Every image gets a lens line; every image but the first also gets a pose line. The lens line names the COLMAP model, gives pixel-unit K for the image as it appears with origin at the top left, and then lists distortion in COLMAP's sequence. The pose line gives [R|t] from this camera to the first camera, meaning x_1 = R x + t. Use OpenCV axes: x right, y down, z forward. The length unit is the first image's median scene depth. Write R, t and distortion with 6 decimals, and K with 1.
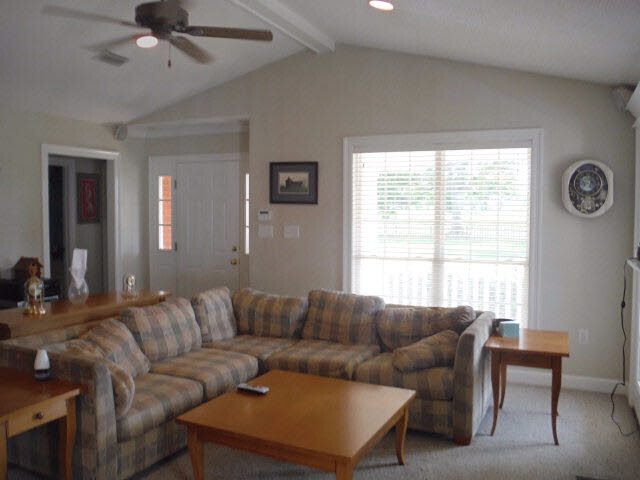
lens RADIAL K [[531.7, 0, 320.3], [0, 531.7, 237.4], [0, 0, 1]] dist [-0.058895, 0.012544]
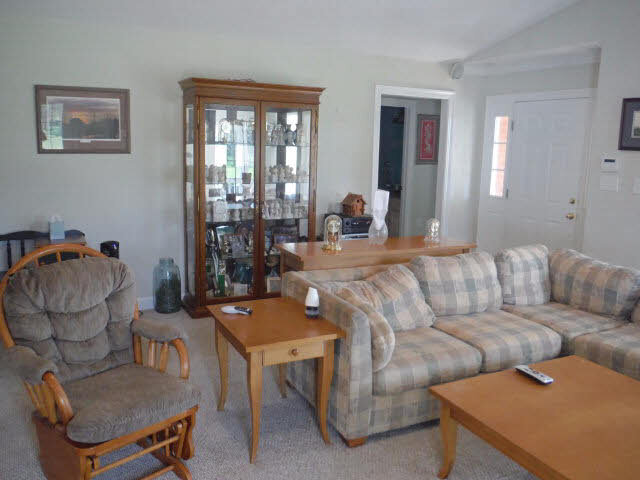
lens RADIAL K [[531.7, 0, 320.3], [0, 531.7, 237.4], [0, 0, 1]] dist [-0.058895, 0.012544]
pose [[0.795541, 0.120343, -0.593828, 0.055324], [-0.056374, 0.990527, 0.125212, -0.008394], [0.603271, -0.066135, 0.794789, 0.127828]]
